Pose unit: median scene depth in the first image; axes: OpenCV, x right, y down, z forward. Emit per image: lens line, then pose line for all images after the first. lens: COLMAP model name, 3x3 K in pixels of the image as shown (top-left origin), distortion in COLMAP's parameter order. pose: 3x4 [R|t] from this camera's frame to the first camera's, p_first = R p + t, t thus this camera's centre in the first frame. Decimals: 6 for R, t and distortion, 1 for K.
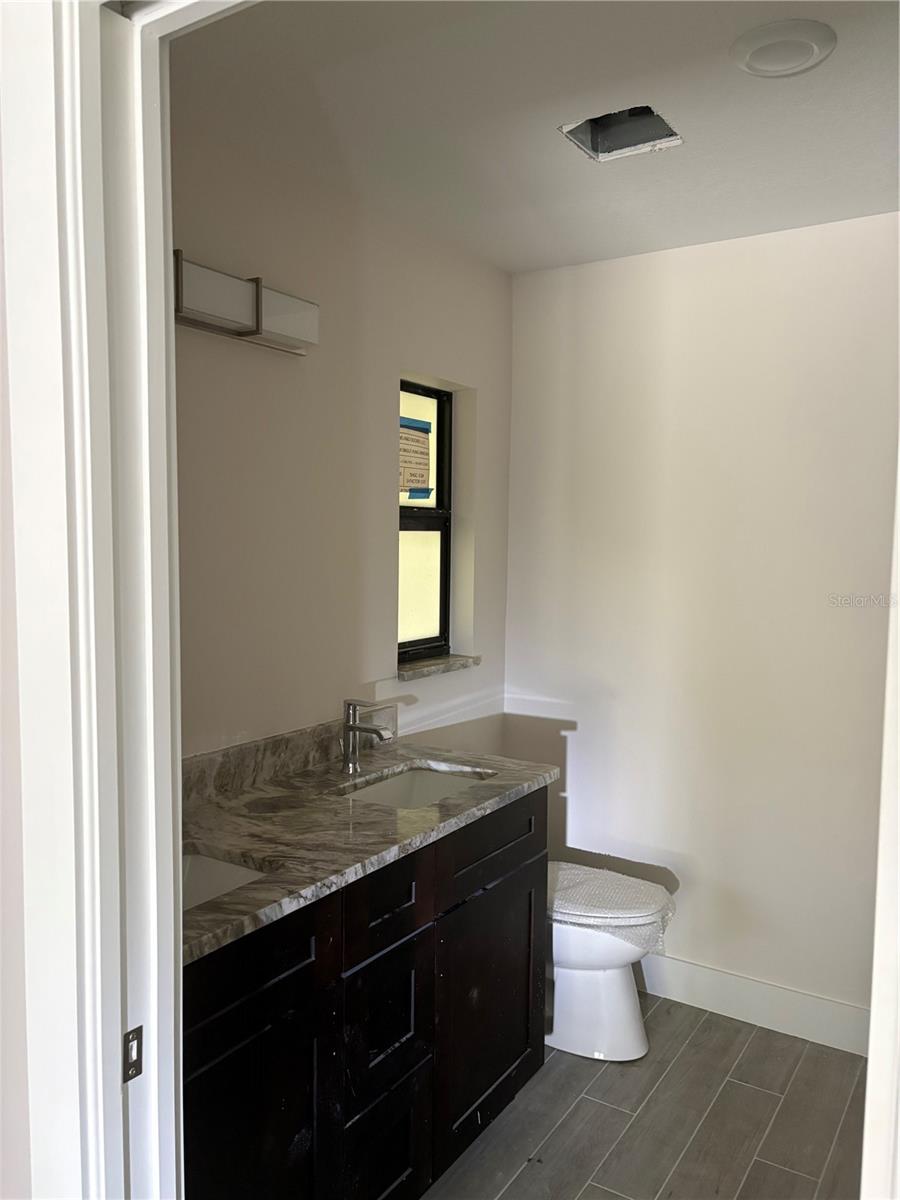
lens RADIAL K [[907.8, 0, 450.0], [0, 907.8, 600.0], [0, 0, 1]] dist [0.006260, 0.001152]
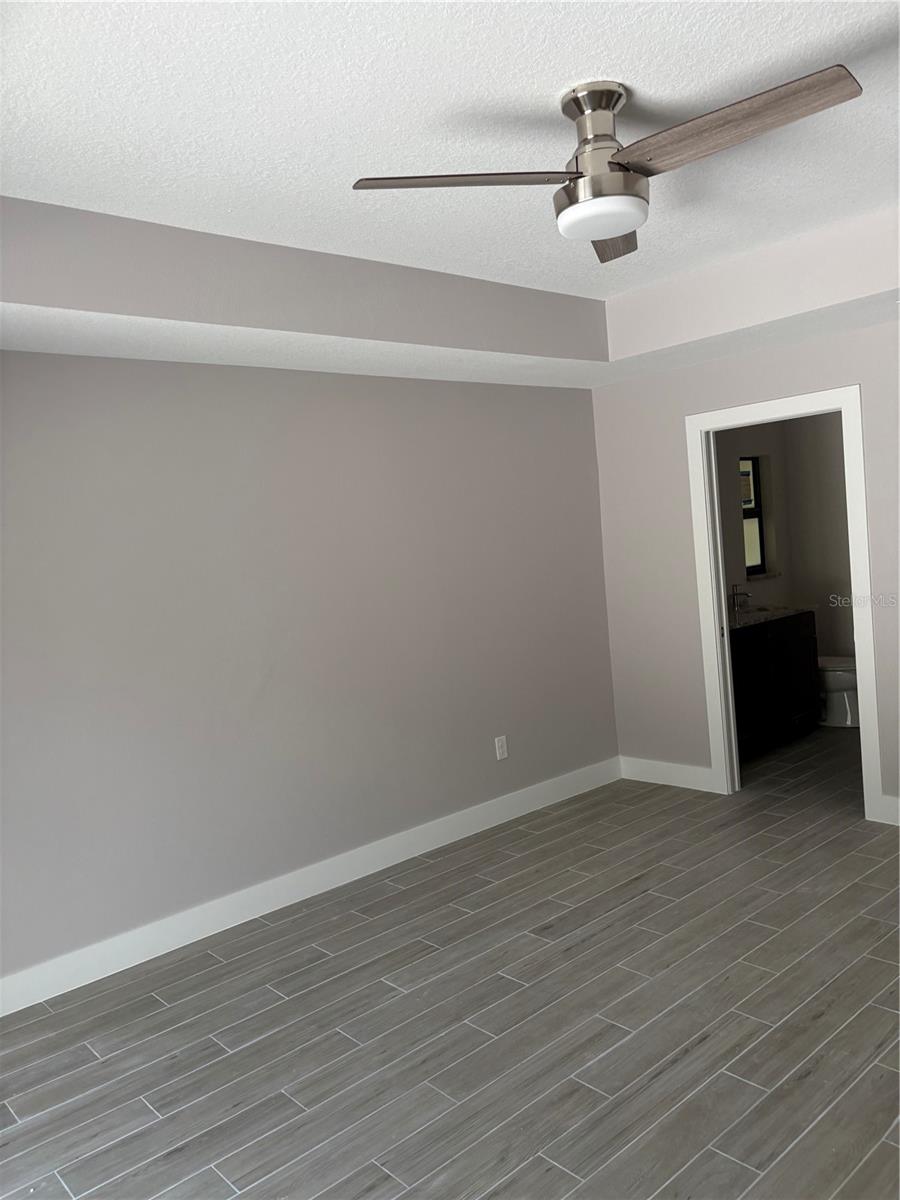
lens RADIAL K [[907.8, 0, 450.0], [0, 907.8, 600.0], [0, 0, 1]] dist [0.006260, 0.001152]
pose [[0.966000, -0.082094, -0.245162, -0.216698], [0.080898, 0.996610, -0.014963, 0.100812], [0.245559, -0.005379, 0.969367, -1.399960]]
